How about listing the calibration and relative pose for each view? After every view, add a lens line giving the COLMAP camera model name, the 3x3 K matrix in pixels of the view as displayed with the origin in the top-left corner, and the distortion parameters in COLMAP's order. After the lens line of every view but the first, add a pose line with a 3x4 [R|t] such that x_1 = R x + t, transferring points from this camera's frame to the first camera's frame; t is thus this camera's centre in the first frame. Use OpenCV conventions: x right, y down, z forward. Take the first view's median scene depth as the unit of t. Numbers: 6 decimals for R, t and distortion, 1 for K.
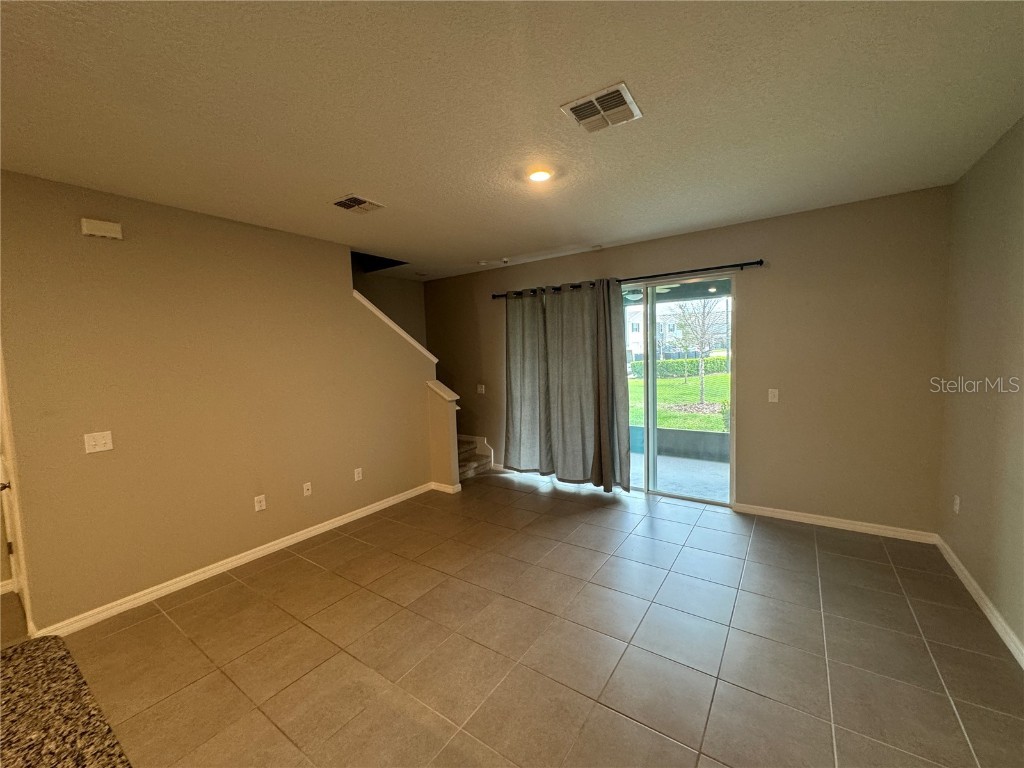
lens RADIAL K [[411.6, 0, 512.6], [0, 411.6, 380.0], [0, 0, 1]] dist [0.003075, 0.000338]
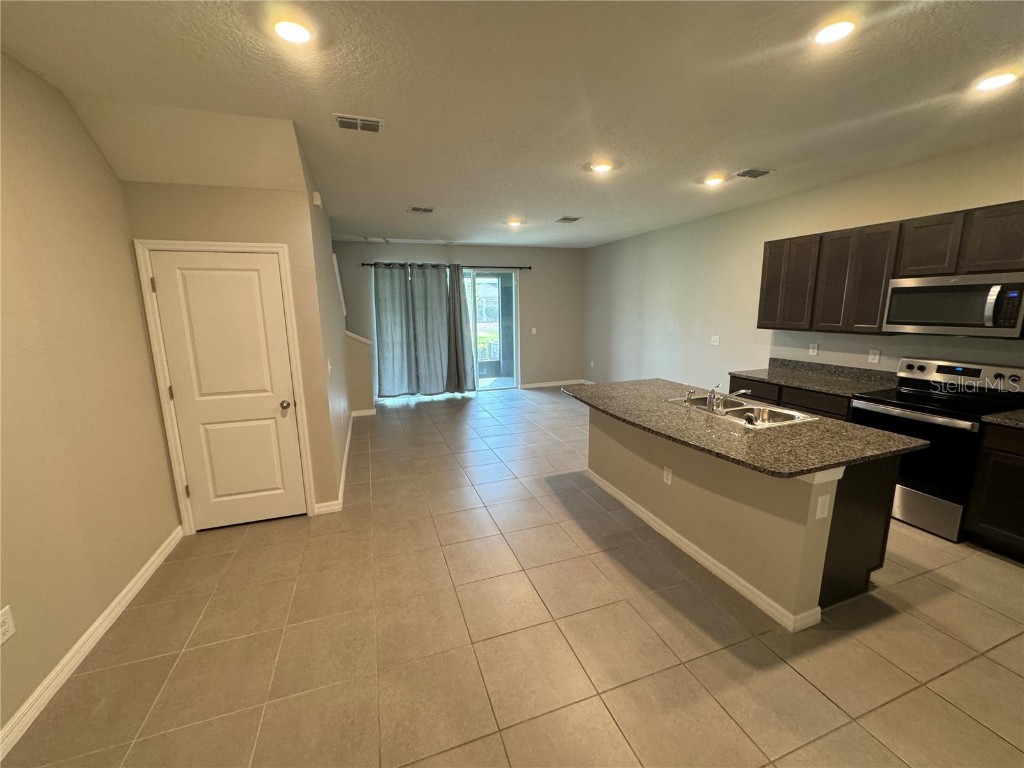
lens RADIAL K [[411.6, 0, 514.5], [0, 411.6, 379.5], [0, 0, 1]] dist [0.003075, 0.000338]
pose [[0.587712, -0.114216, 0.800968, -0.891519], [0.050071, 0.993222, 0.104891, 0.043906], [-0.807519, -0.021541, 0.589448, -0.143958]]
